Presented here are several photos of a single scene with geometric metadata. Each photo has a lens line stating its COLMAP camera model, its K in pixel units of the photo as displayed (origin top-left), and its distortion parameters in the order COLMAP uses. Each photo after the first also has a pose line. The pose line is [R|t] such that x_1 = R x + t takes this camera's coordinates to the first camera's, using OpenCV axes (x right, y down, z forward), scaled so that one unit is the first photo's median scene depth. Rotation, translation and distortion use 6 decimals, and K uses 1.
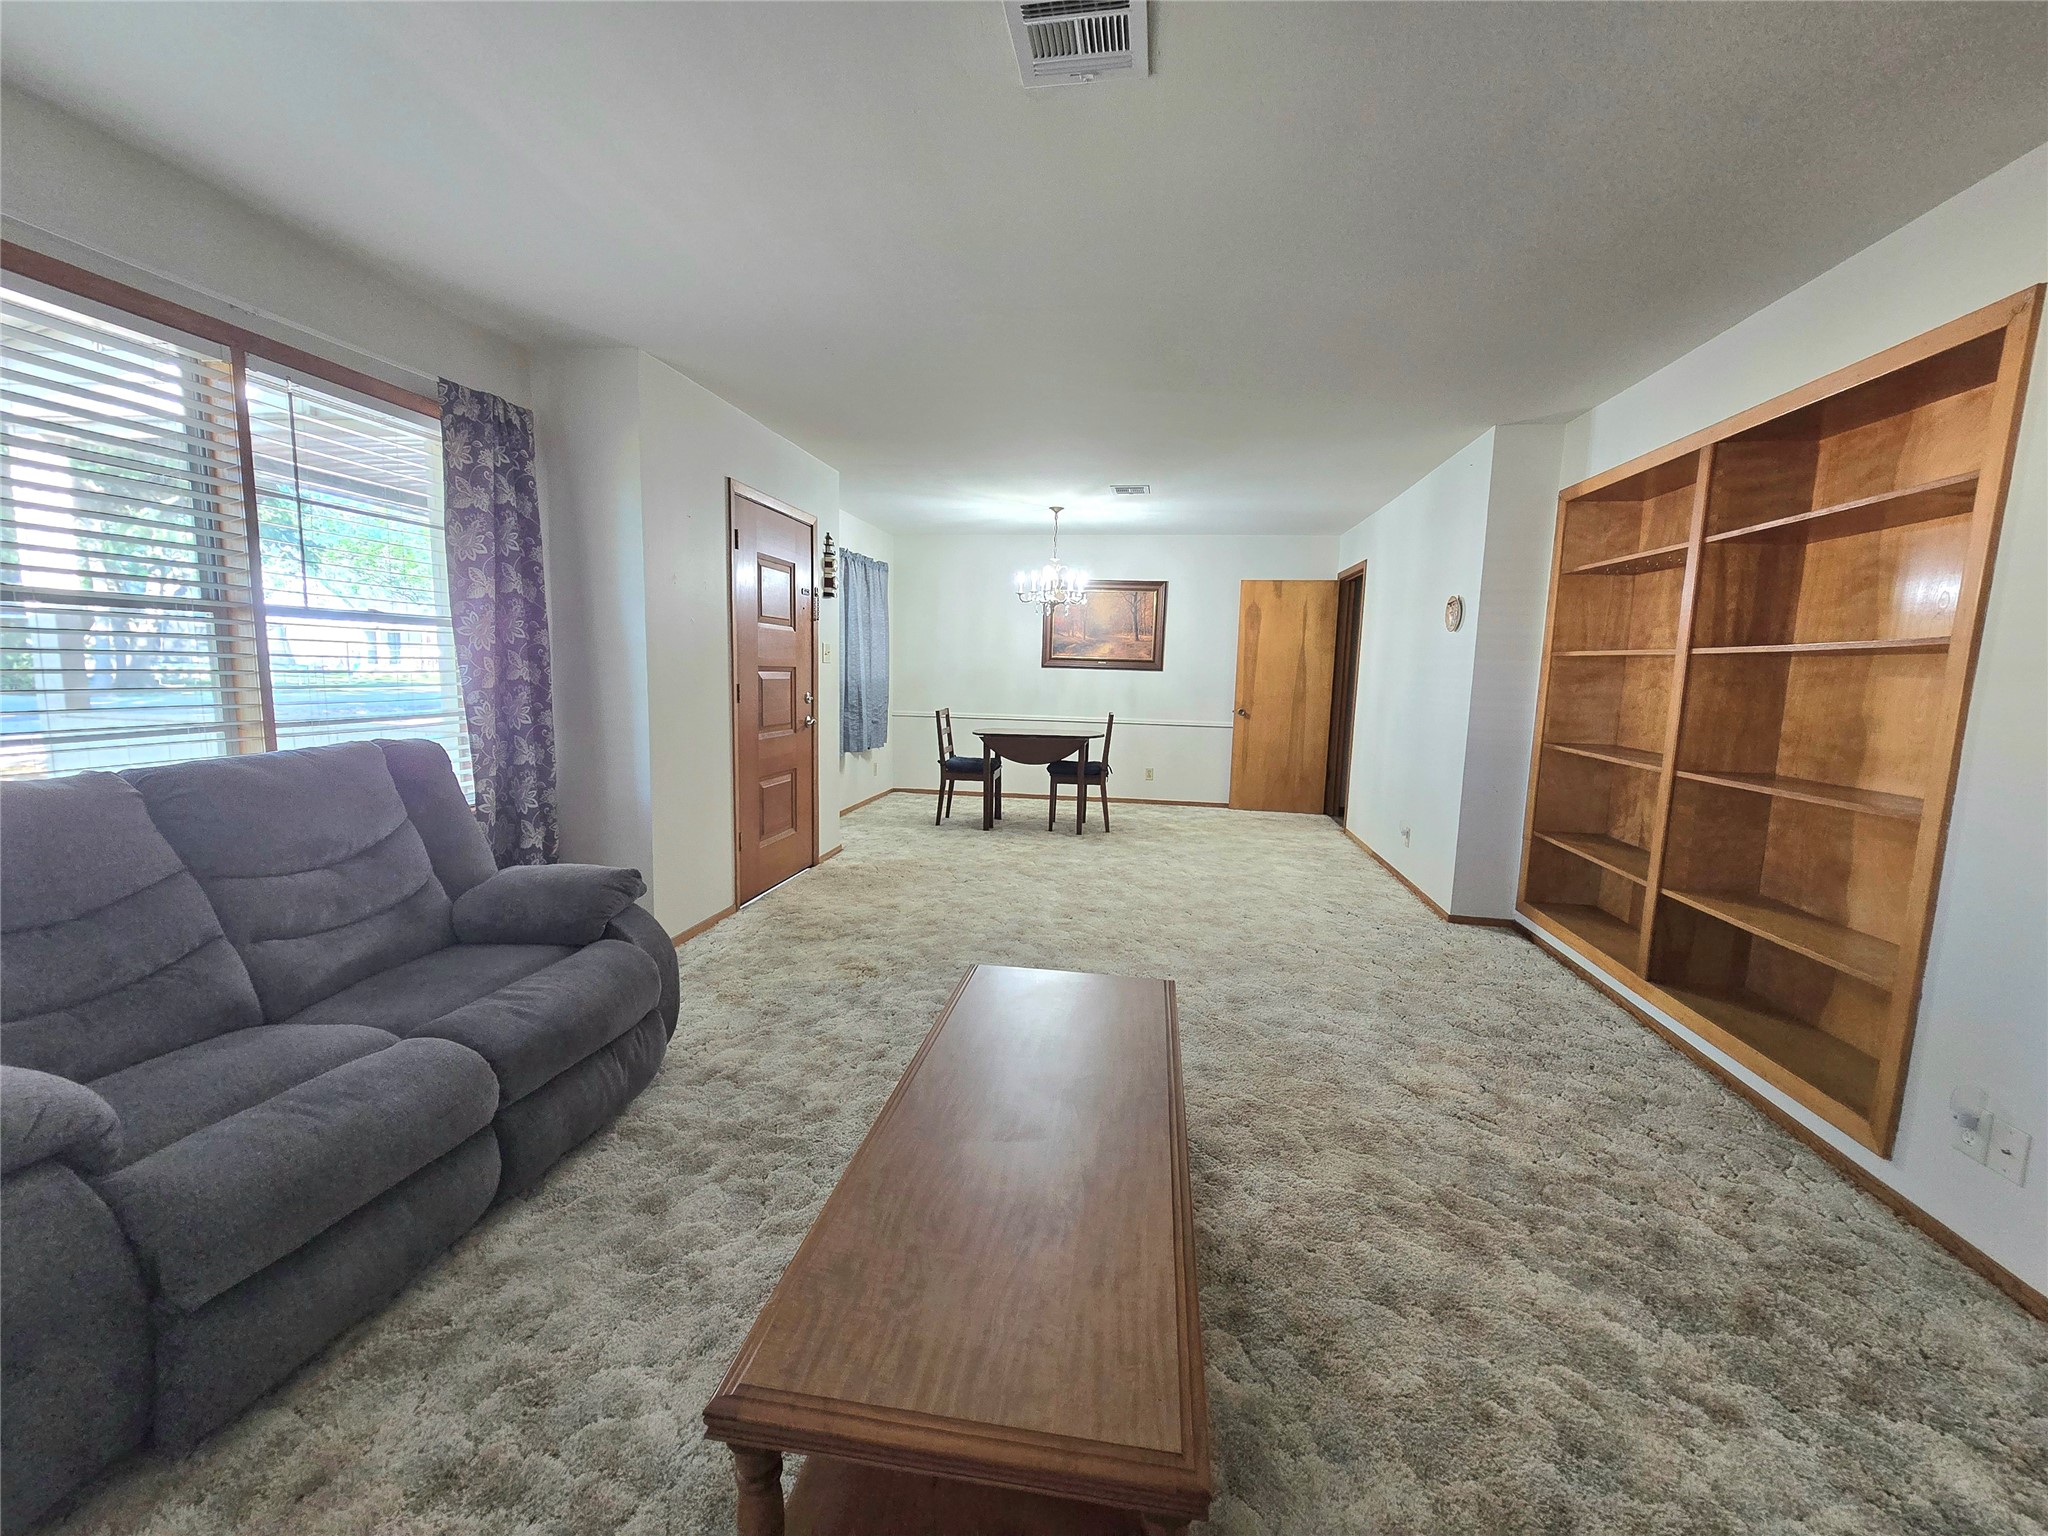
lens RADIAL K [[844.0, 0, 1024.0], [0, 844.0, 768.0], [0, 0, 1]] dist [-0.003074, 0.000225]
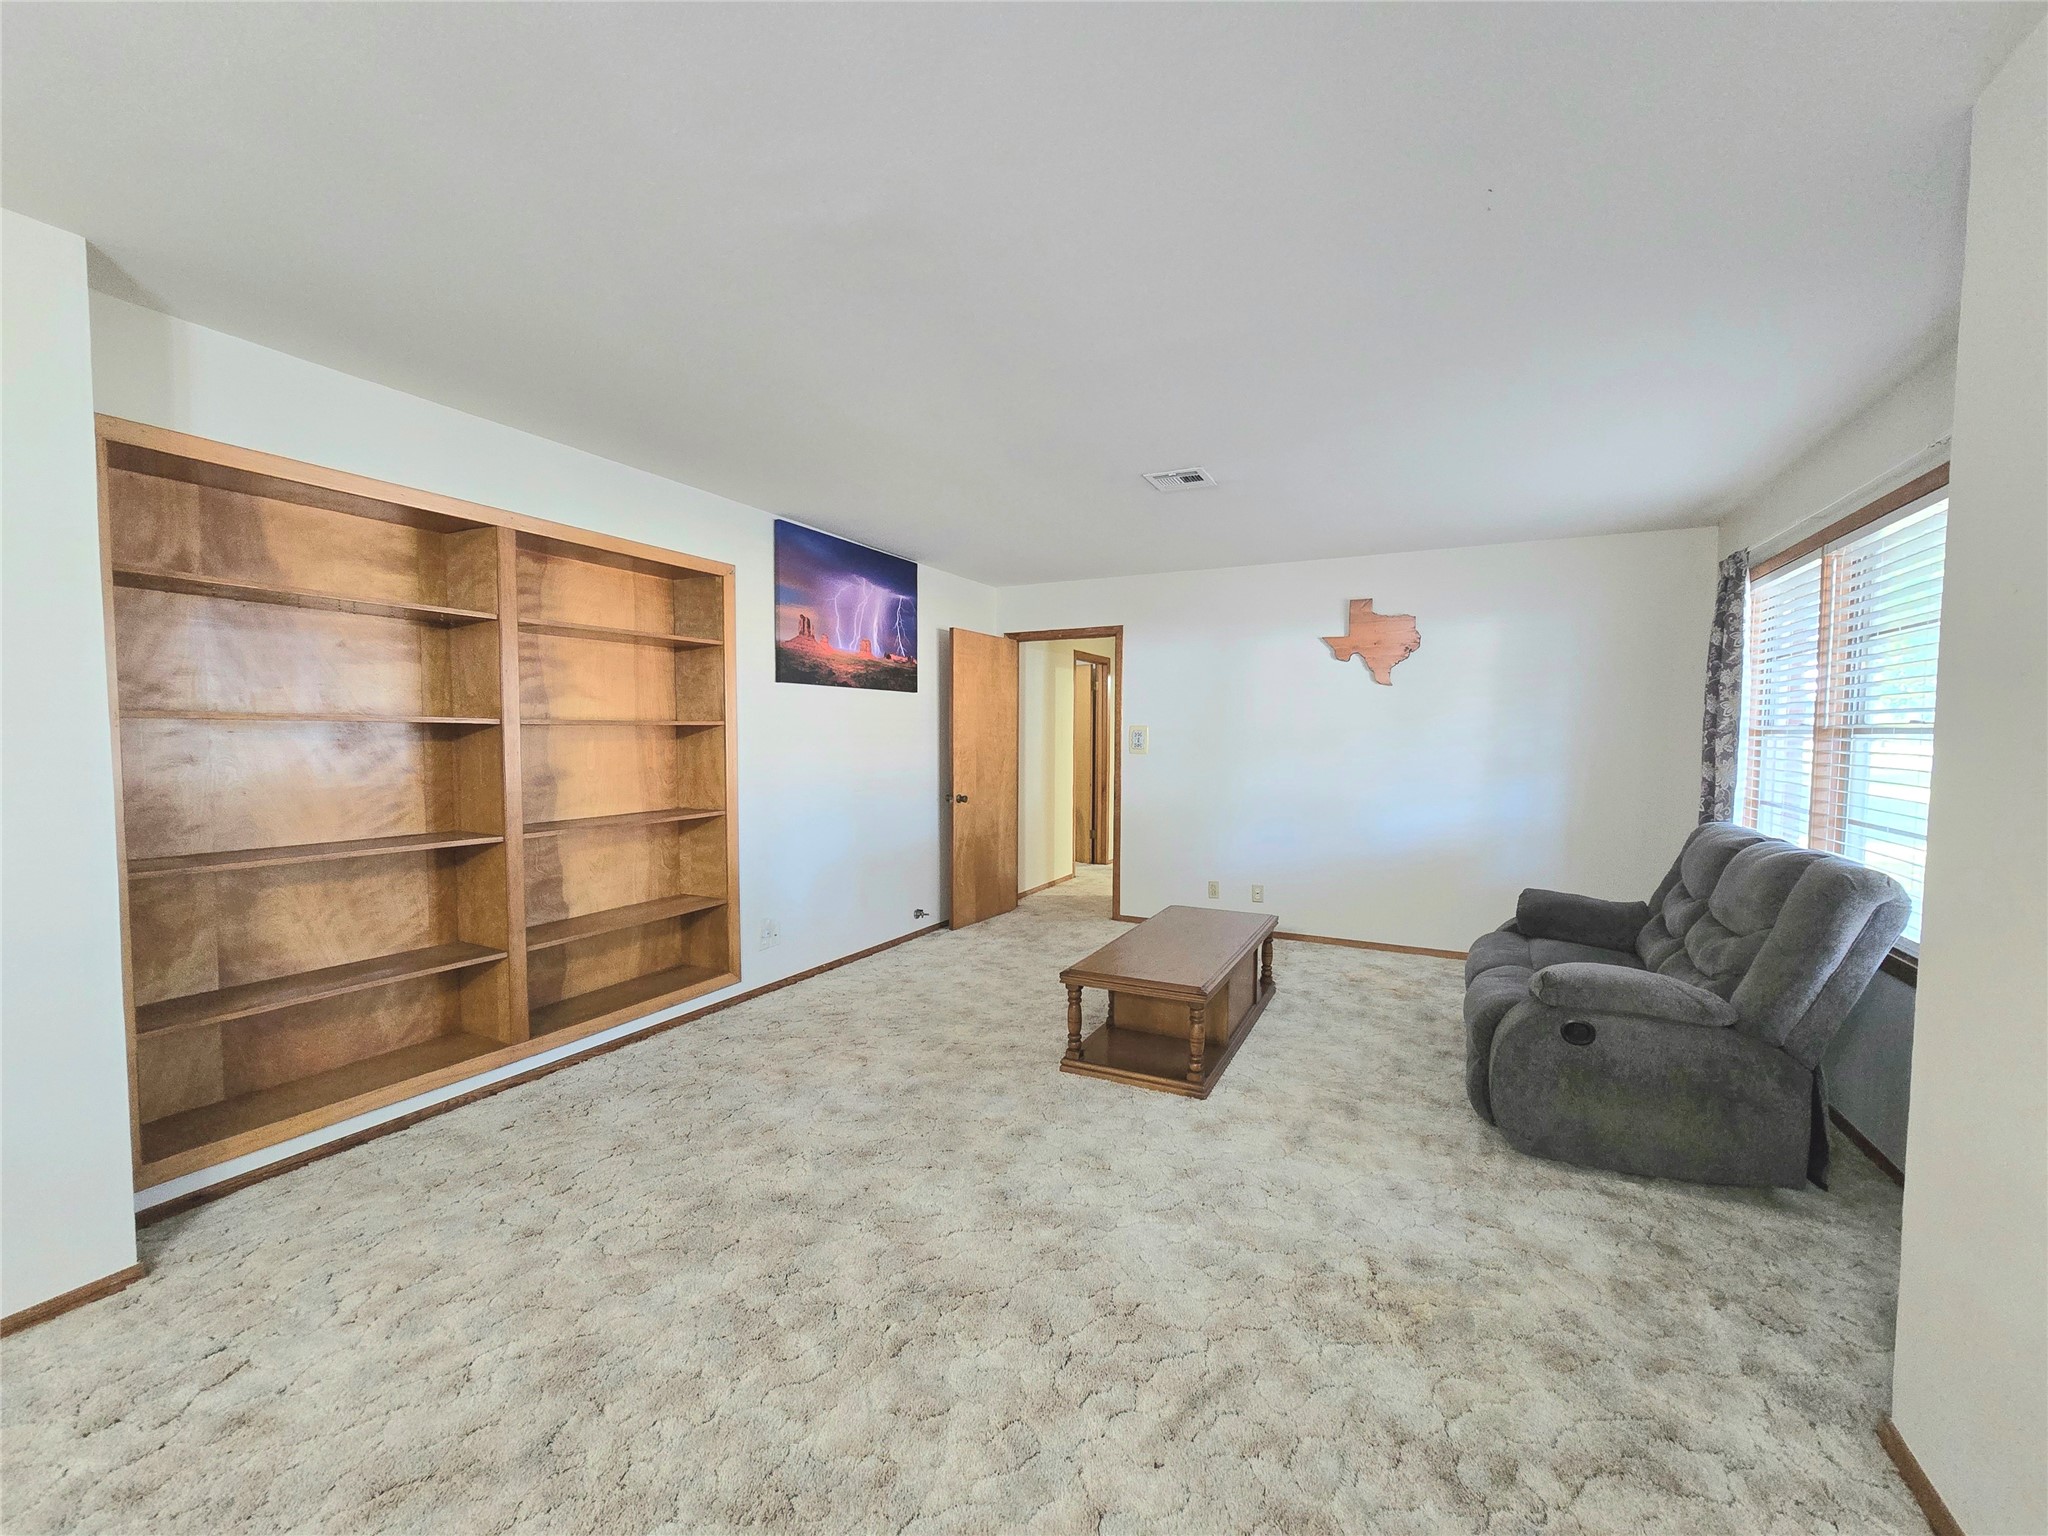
lens RADIAL K [[844.0, 0, 1024.0], [0, 844.0, 768.0], [0, 0, 1]] dist [-0.003074, 0.000225]
pose [[-0.954760, -0.038054, 0.294932, -0.128164], [0.009381, 0.987431, 0.157771, -0.232627], [-0.297229, 0.153400, -0.942403, 1.753794]]
